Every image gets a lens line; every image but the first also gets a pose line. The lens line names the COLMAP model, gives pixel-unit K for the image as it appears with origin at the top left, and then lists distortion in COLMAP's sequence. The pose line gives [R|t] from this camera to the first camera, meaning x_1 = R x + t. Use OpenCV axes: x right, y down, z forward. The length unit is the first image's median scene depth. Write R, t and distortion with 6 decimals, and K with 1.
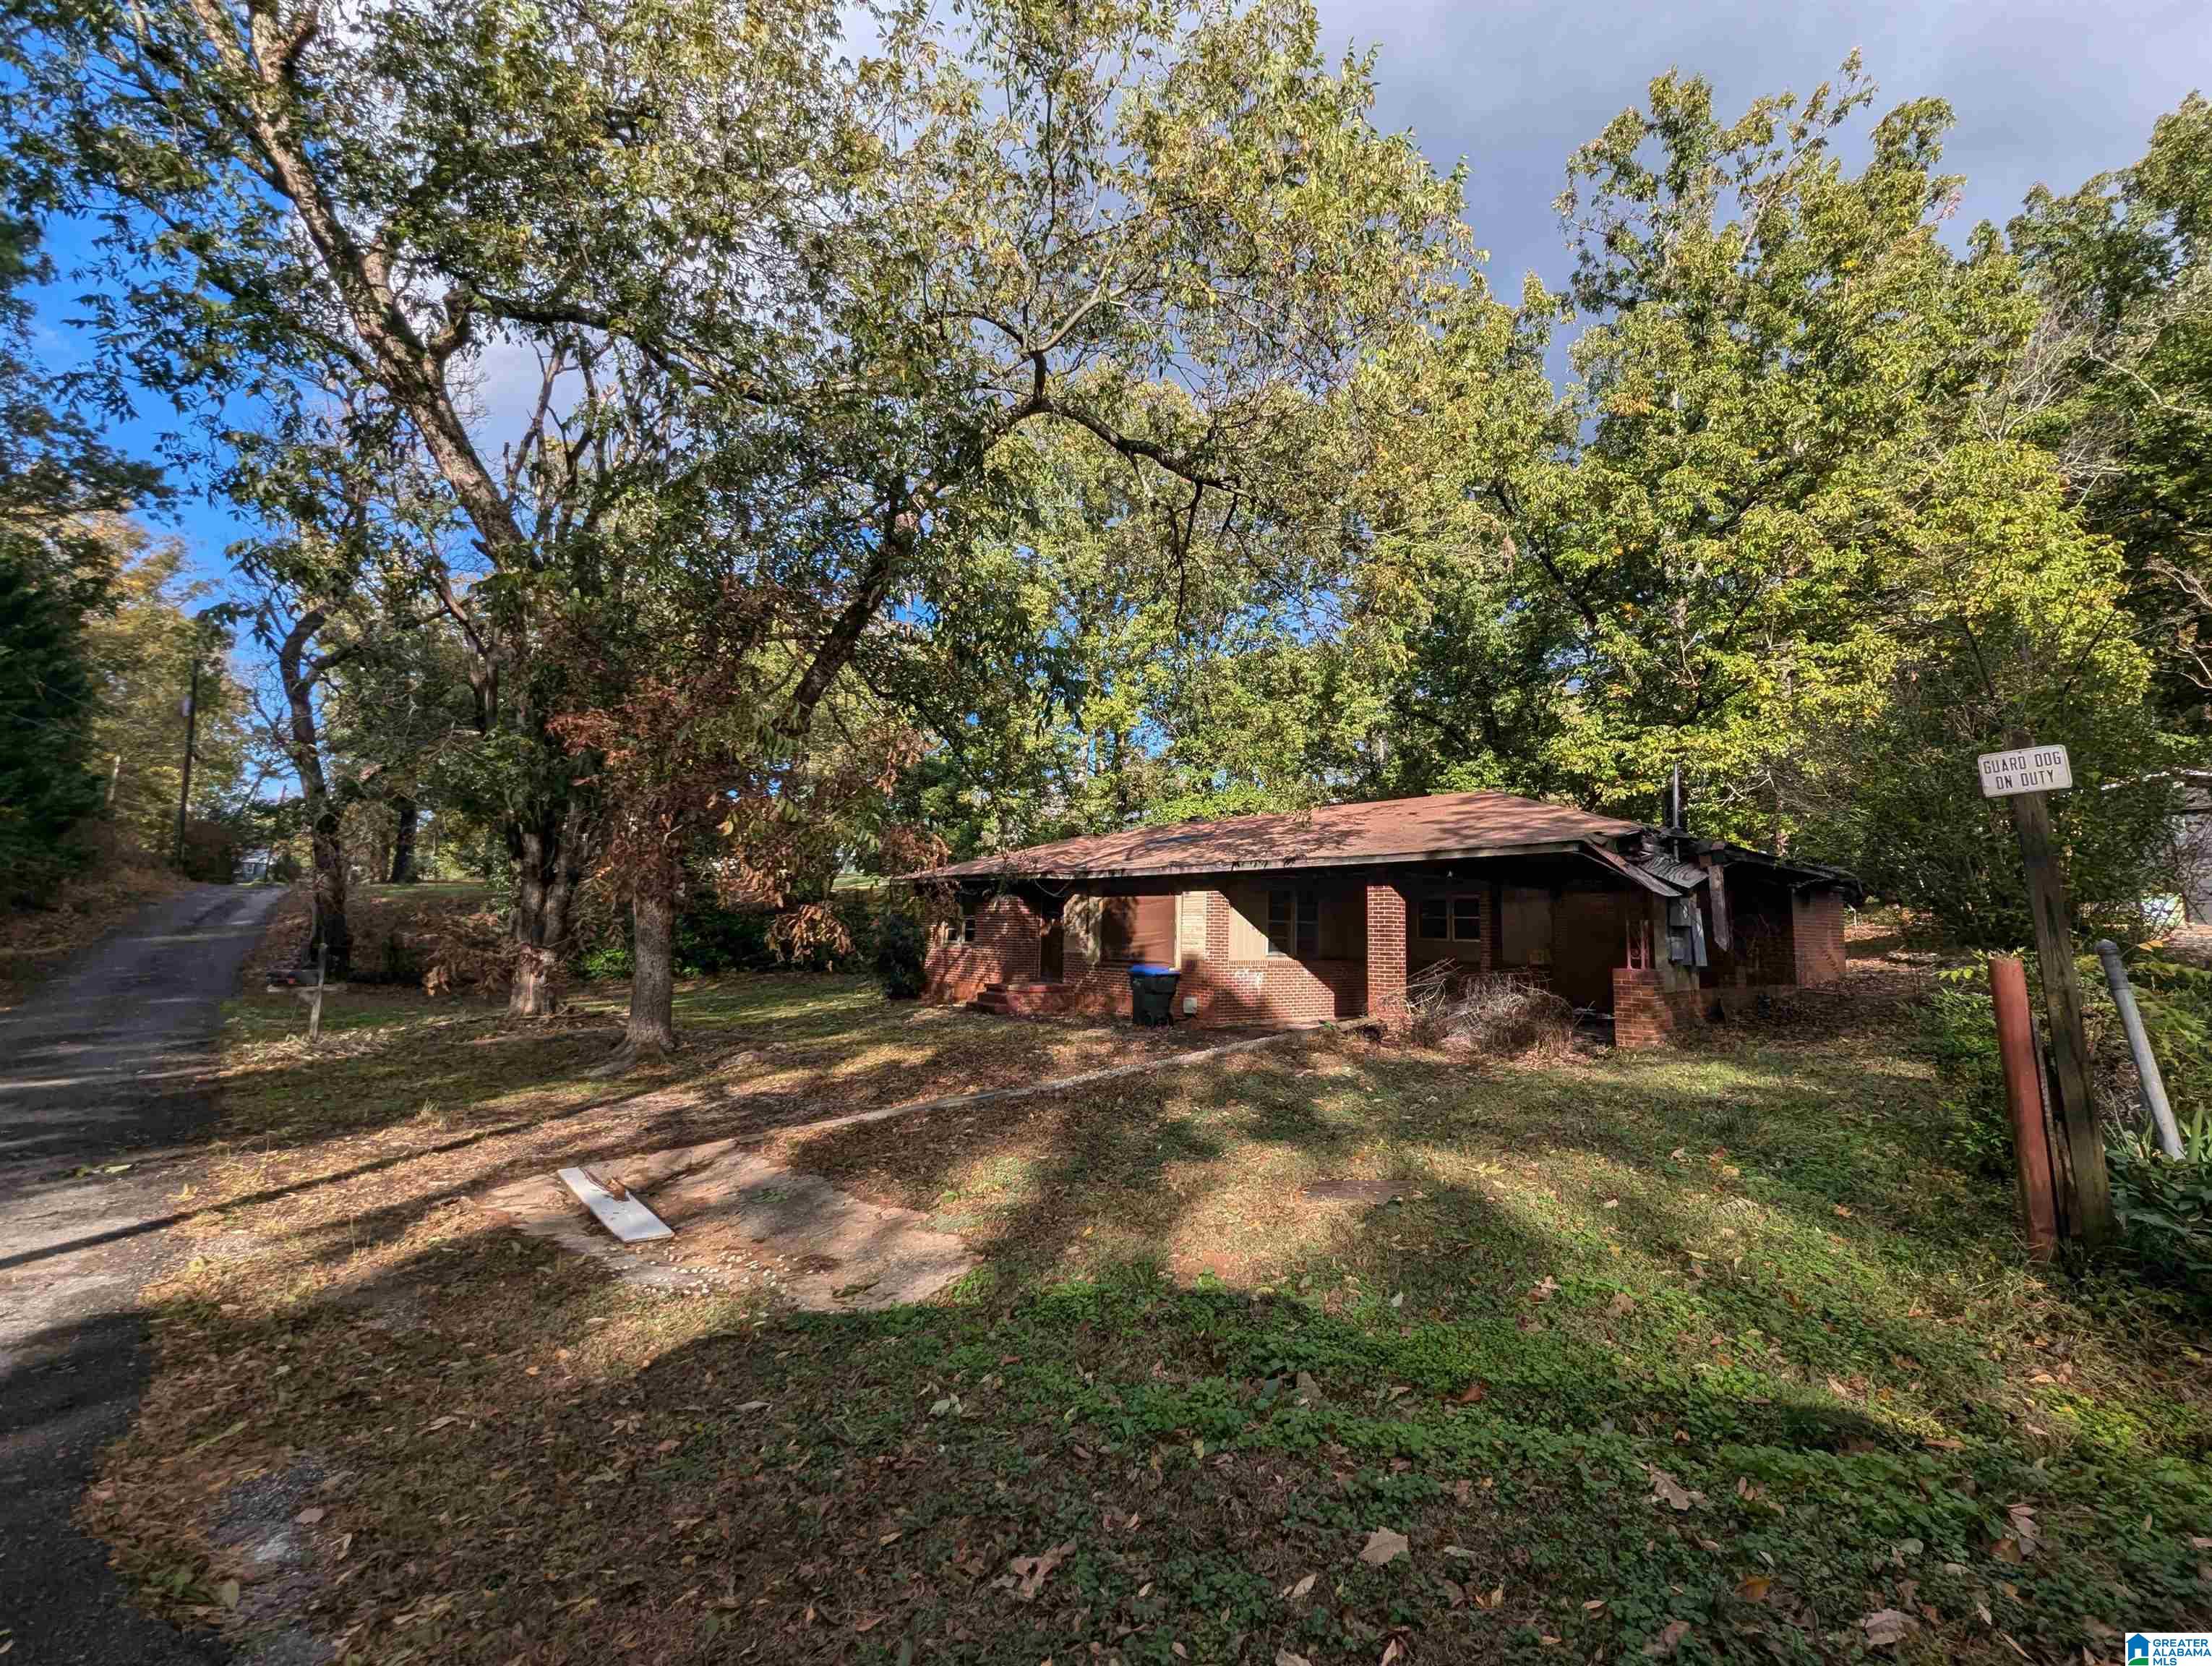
lens RADIAL K [[936.2, 0, 1109.9], [0, 936.2, 840.2], [0, 0, 1]] dist [0.006037, -0.003366]
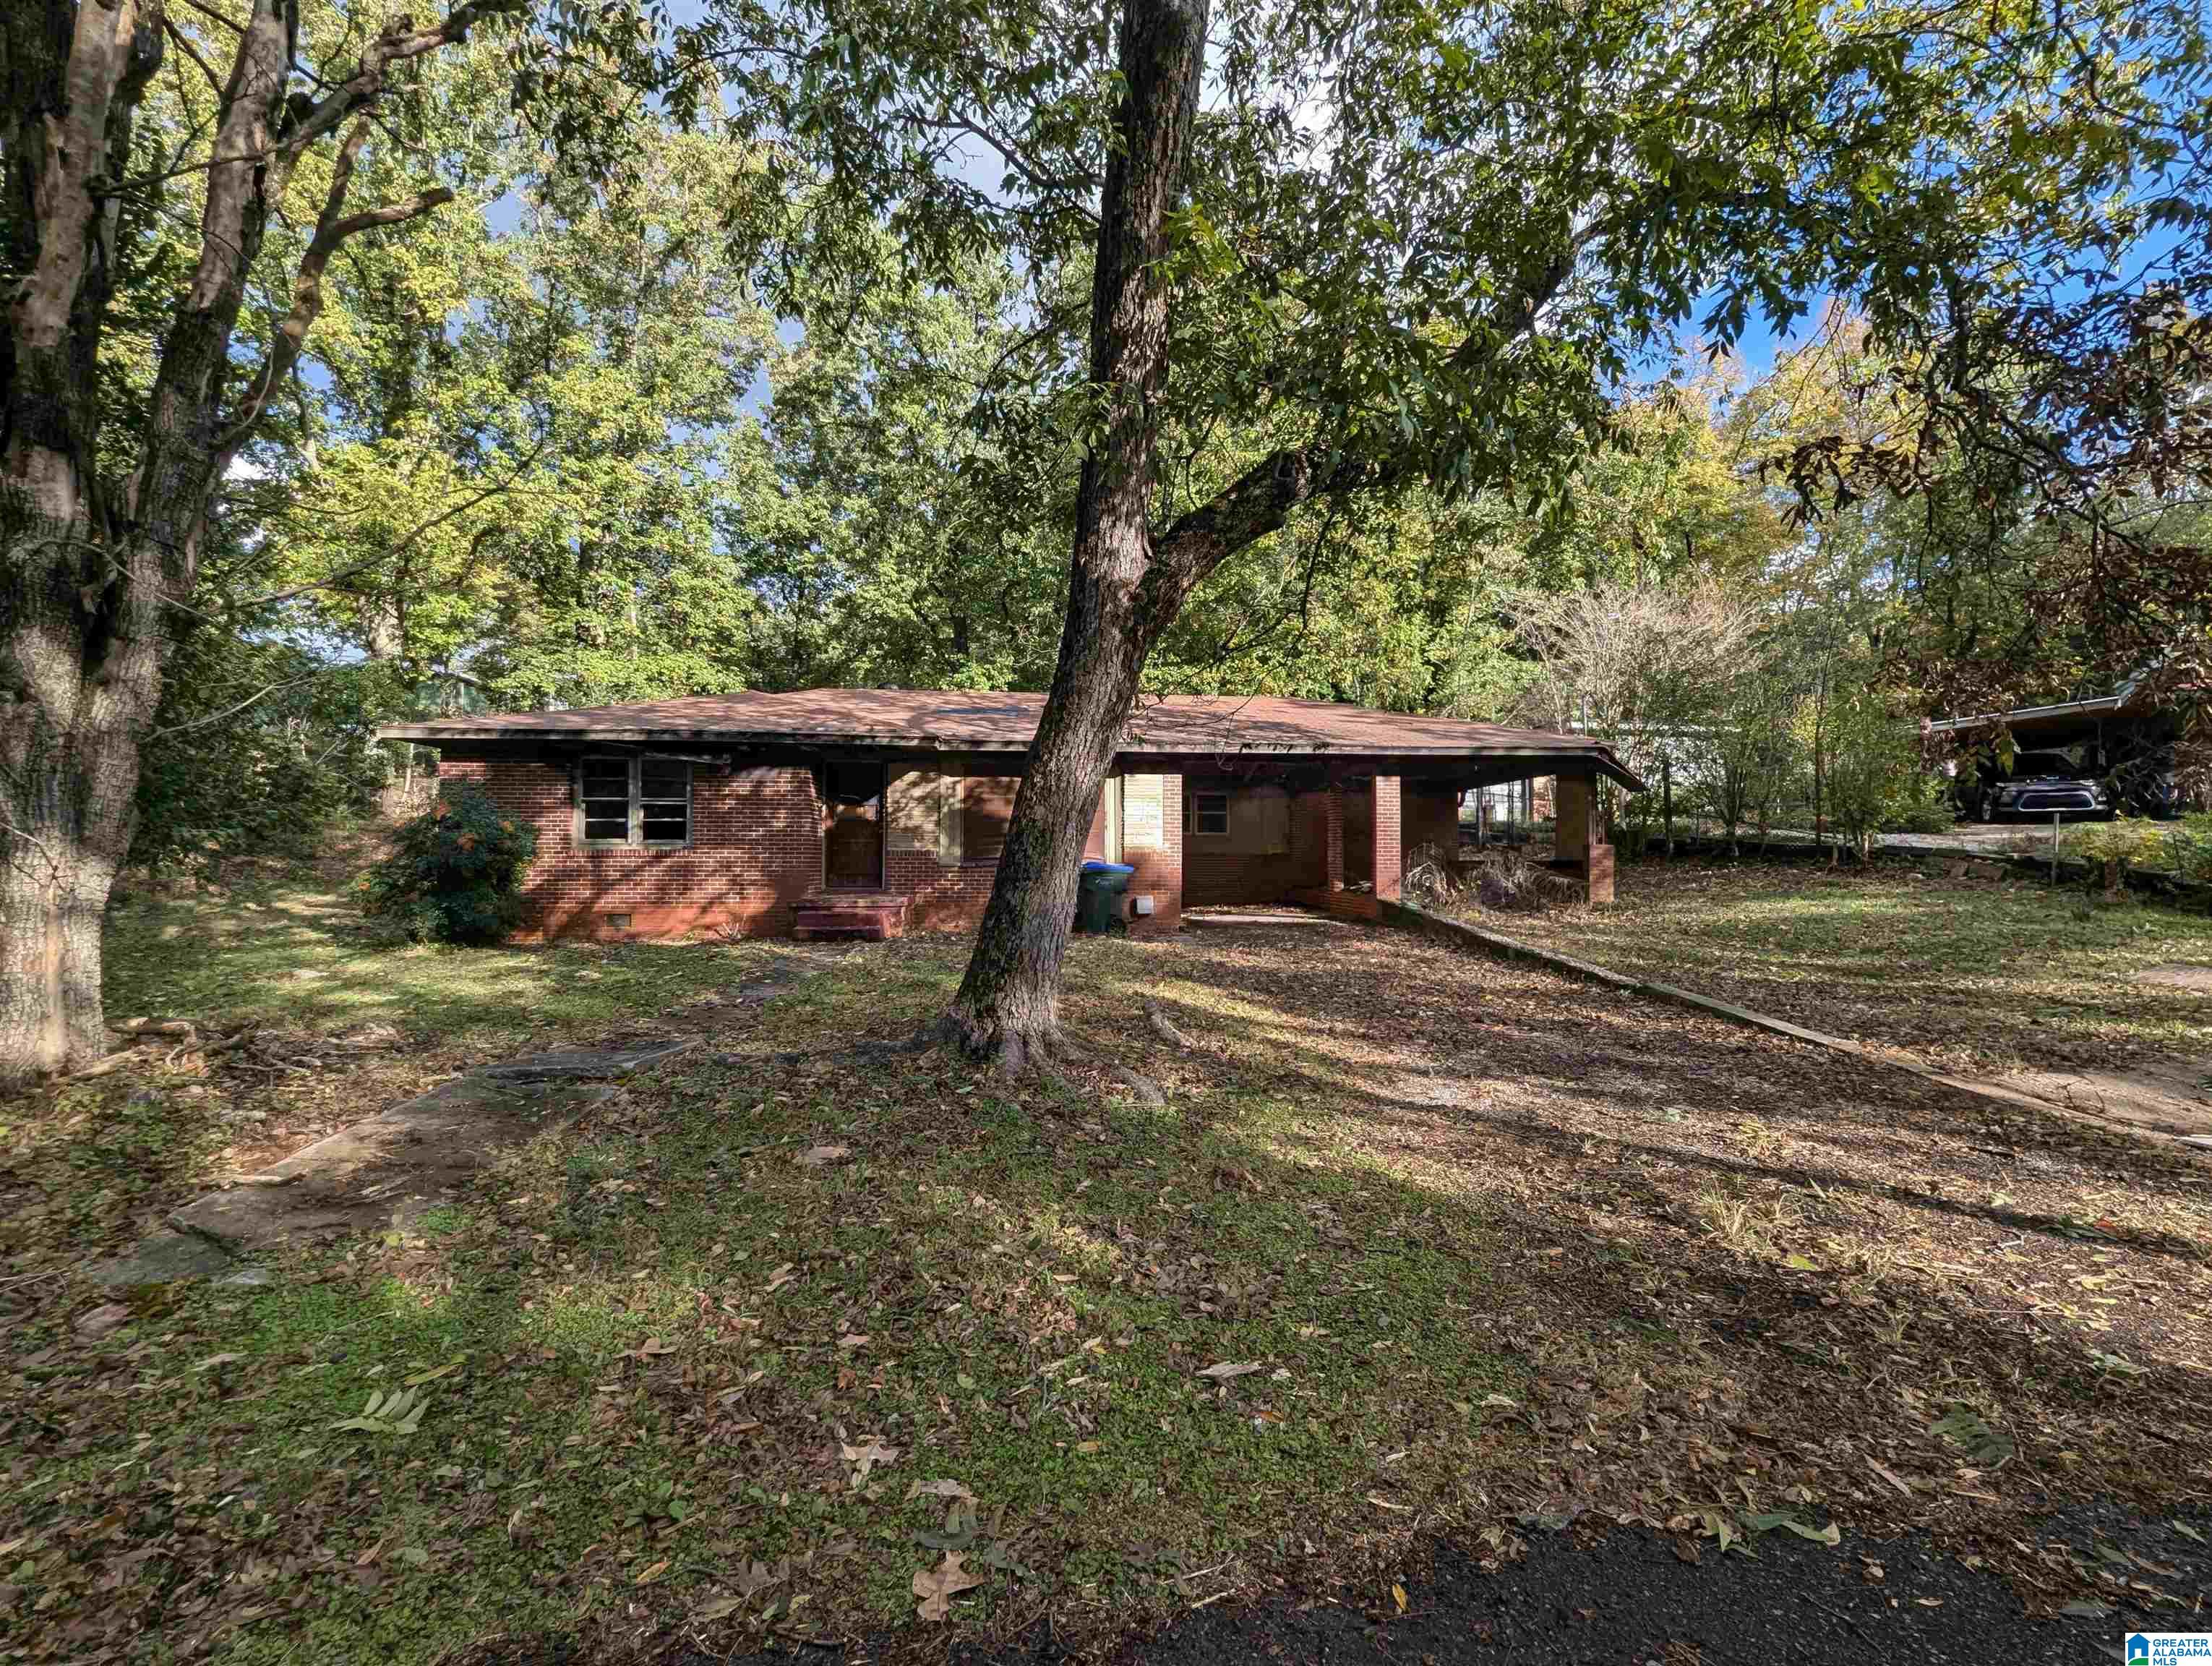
lens RADIAL K [[936.2, 0, 1122.9], [0, 936.2, 835.9], [0, 0, 1]] dist [0.006037, -0.003366]
pose [[0.572115, -0.001217, 0.820173, -0.601998], [-0.069723, 0.996307, 0.050114, 0.065902], [-0.817205, -0.085856, 0.569917, 0.498910]]
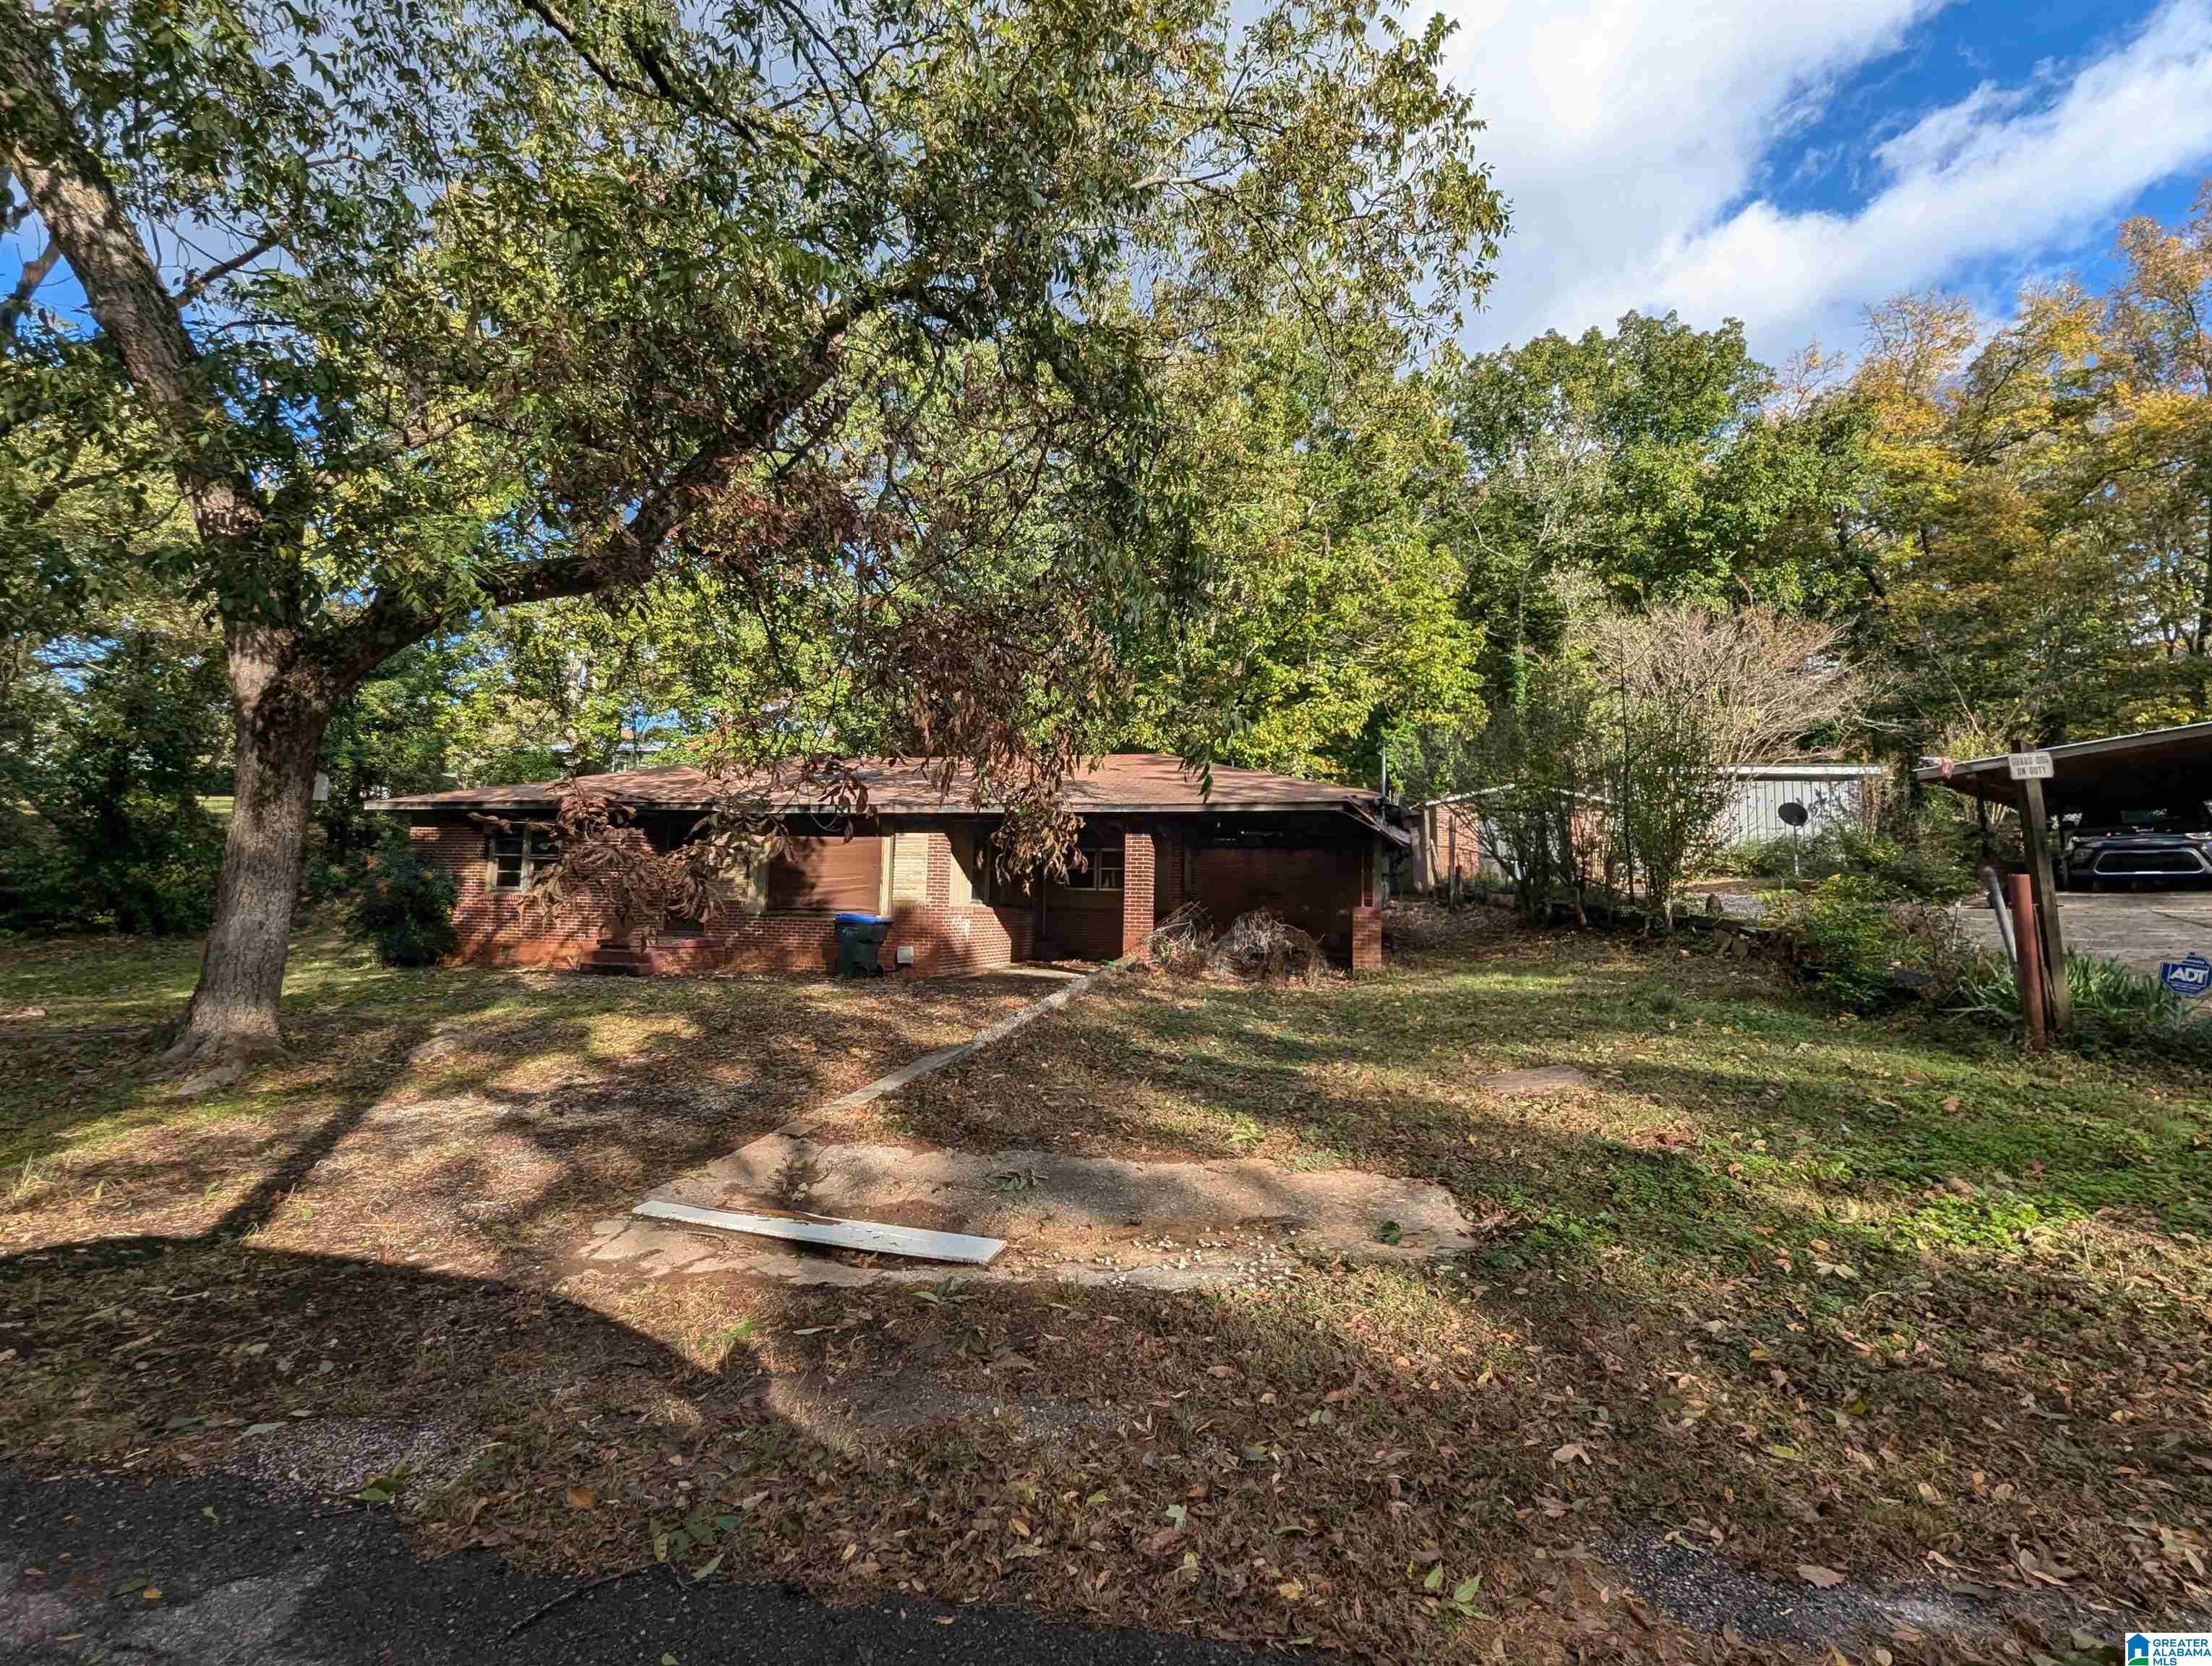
lens RADIAL K [[936.2, 0, 1117.7], [0, 936.2, 836.2], [0, 0, 1]] dist [0.006037, -0.003366]
pose [[0.804893, 0.041767, 0.591948, -0.284027], [-0.064268, 0.997788, 0.016984, 0.027468], [-0.589929, -0.051714, 0.805797, 0.123848]]
